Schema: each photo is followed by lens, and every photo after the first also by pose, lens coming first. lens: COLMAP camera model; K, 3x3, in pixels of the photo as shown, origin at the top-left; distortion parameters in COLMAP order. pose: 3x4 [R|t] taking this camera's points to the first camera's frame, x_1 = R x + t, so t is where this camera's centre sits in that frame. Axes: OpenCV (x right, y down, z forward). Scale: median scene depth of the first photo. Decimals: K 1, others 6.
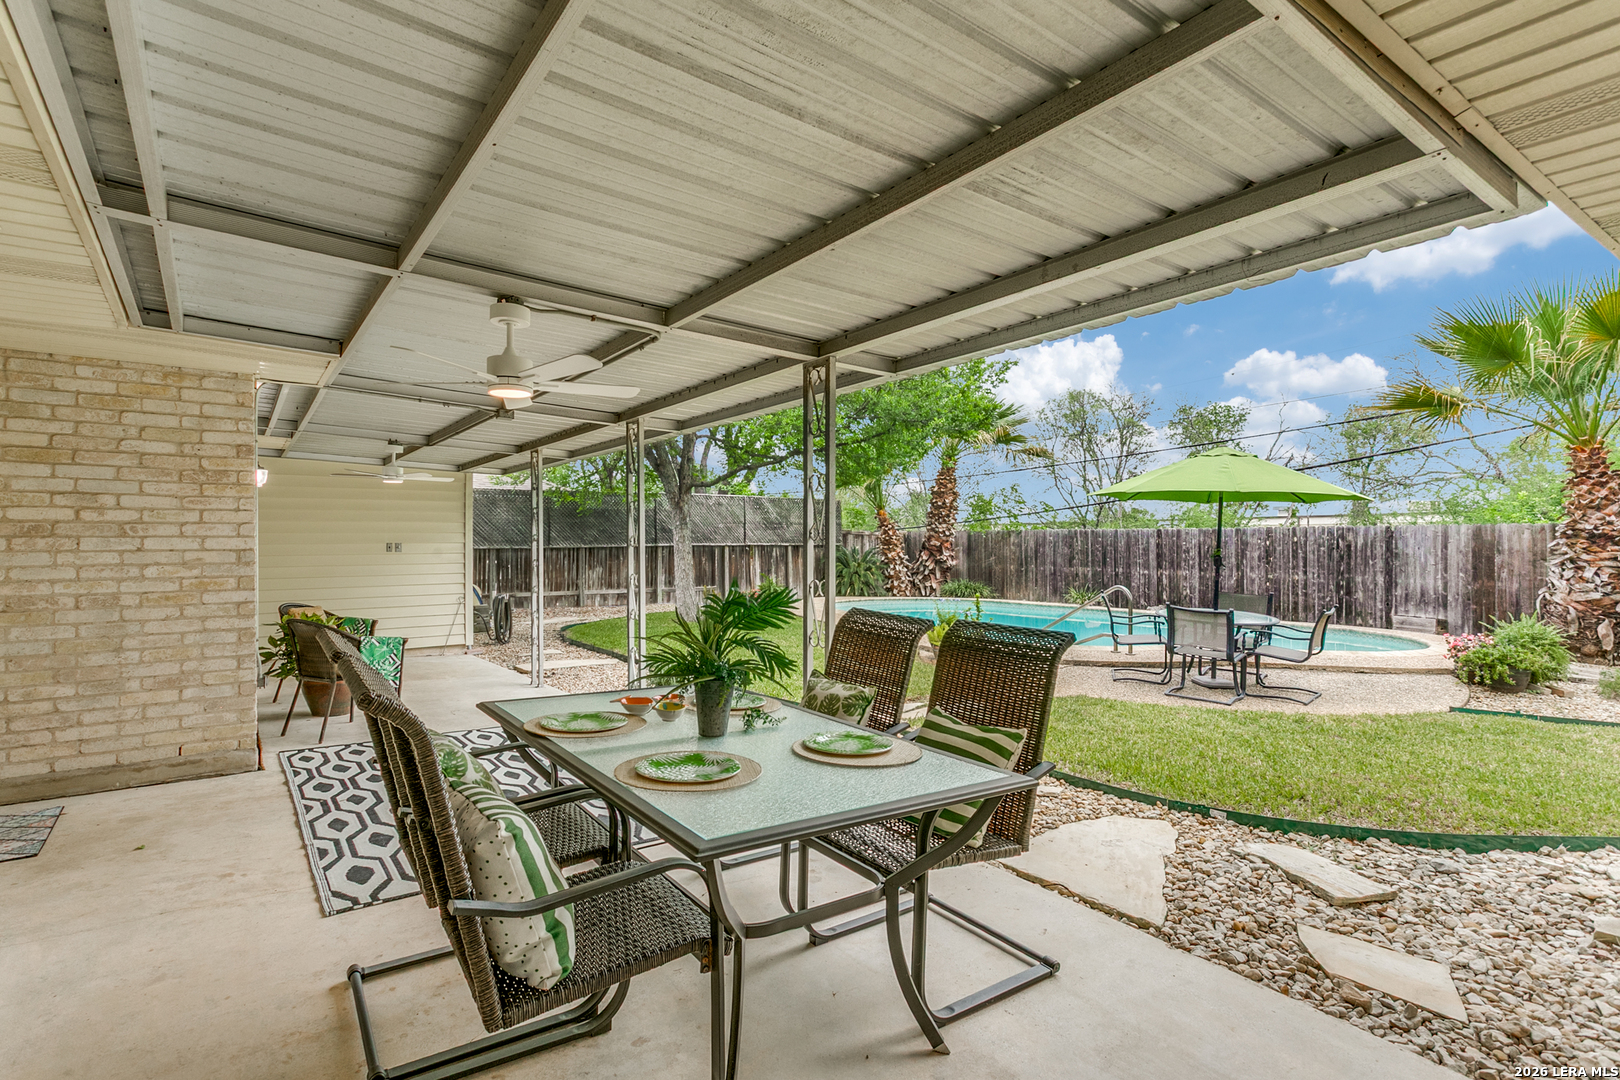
lens RADIAL K [[849.0, 0, 810.0], [0, 849.0, 540.0], [0, 0, 1]] dist [-0.001333, -0.000388]
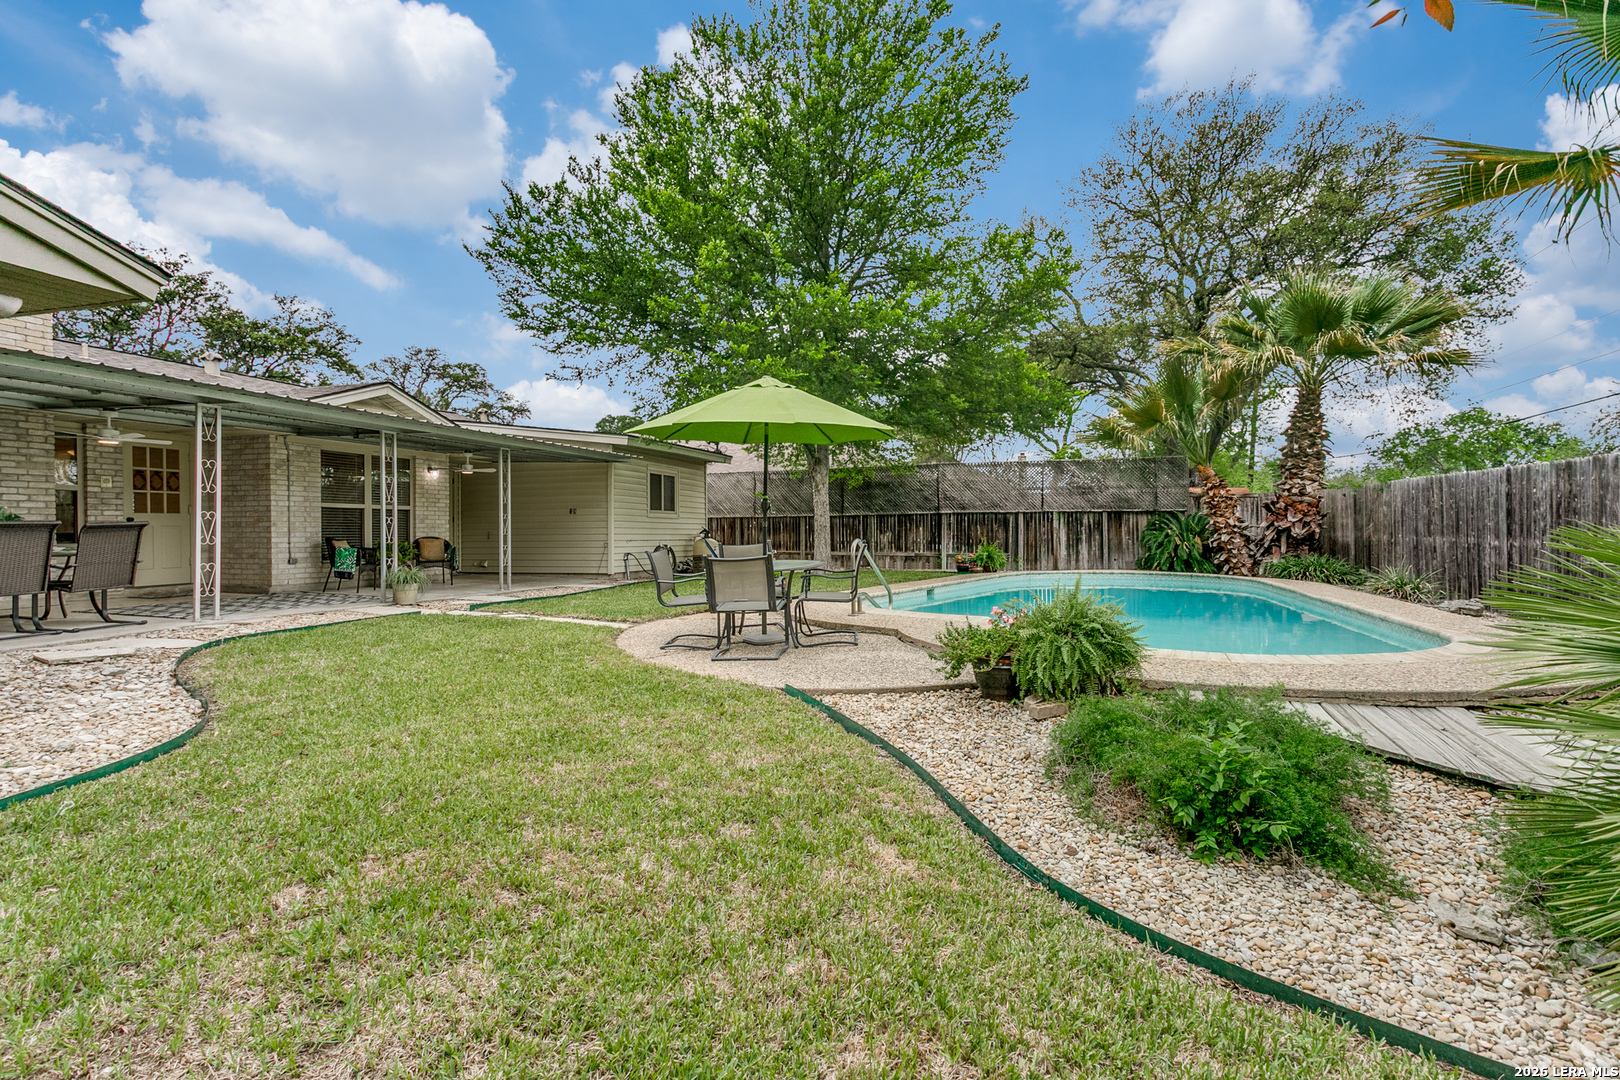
lens RADIAL K [[811.2, 0, 810.0], [0, 811.2, 540.0], [0, 0, 1]] dist [-0.000634, -0.000118]
pose [[0.513738, 0.009350, -0.857896, 0.686648], [0.005769, 0.999880, 0.014352, 0.027454], [0.857928, -0.012322, 0.513622, 0.356230]]
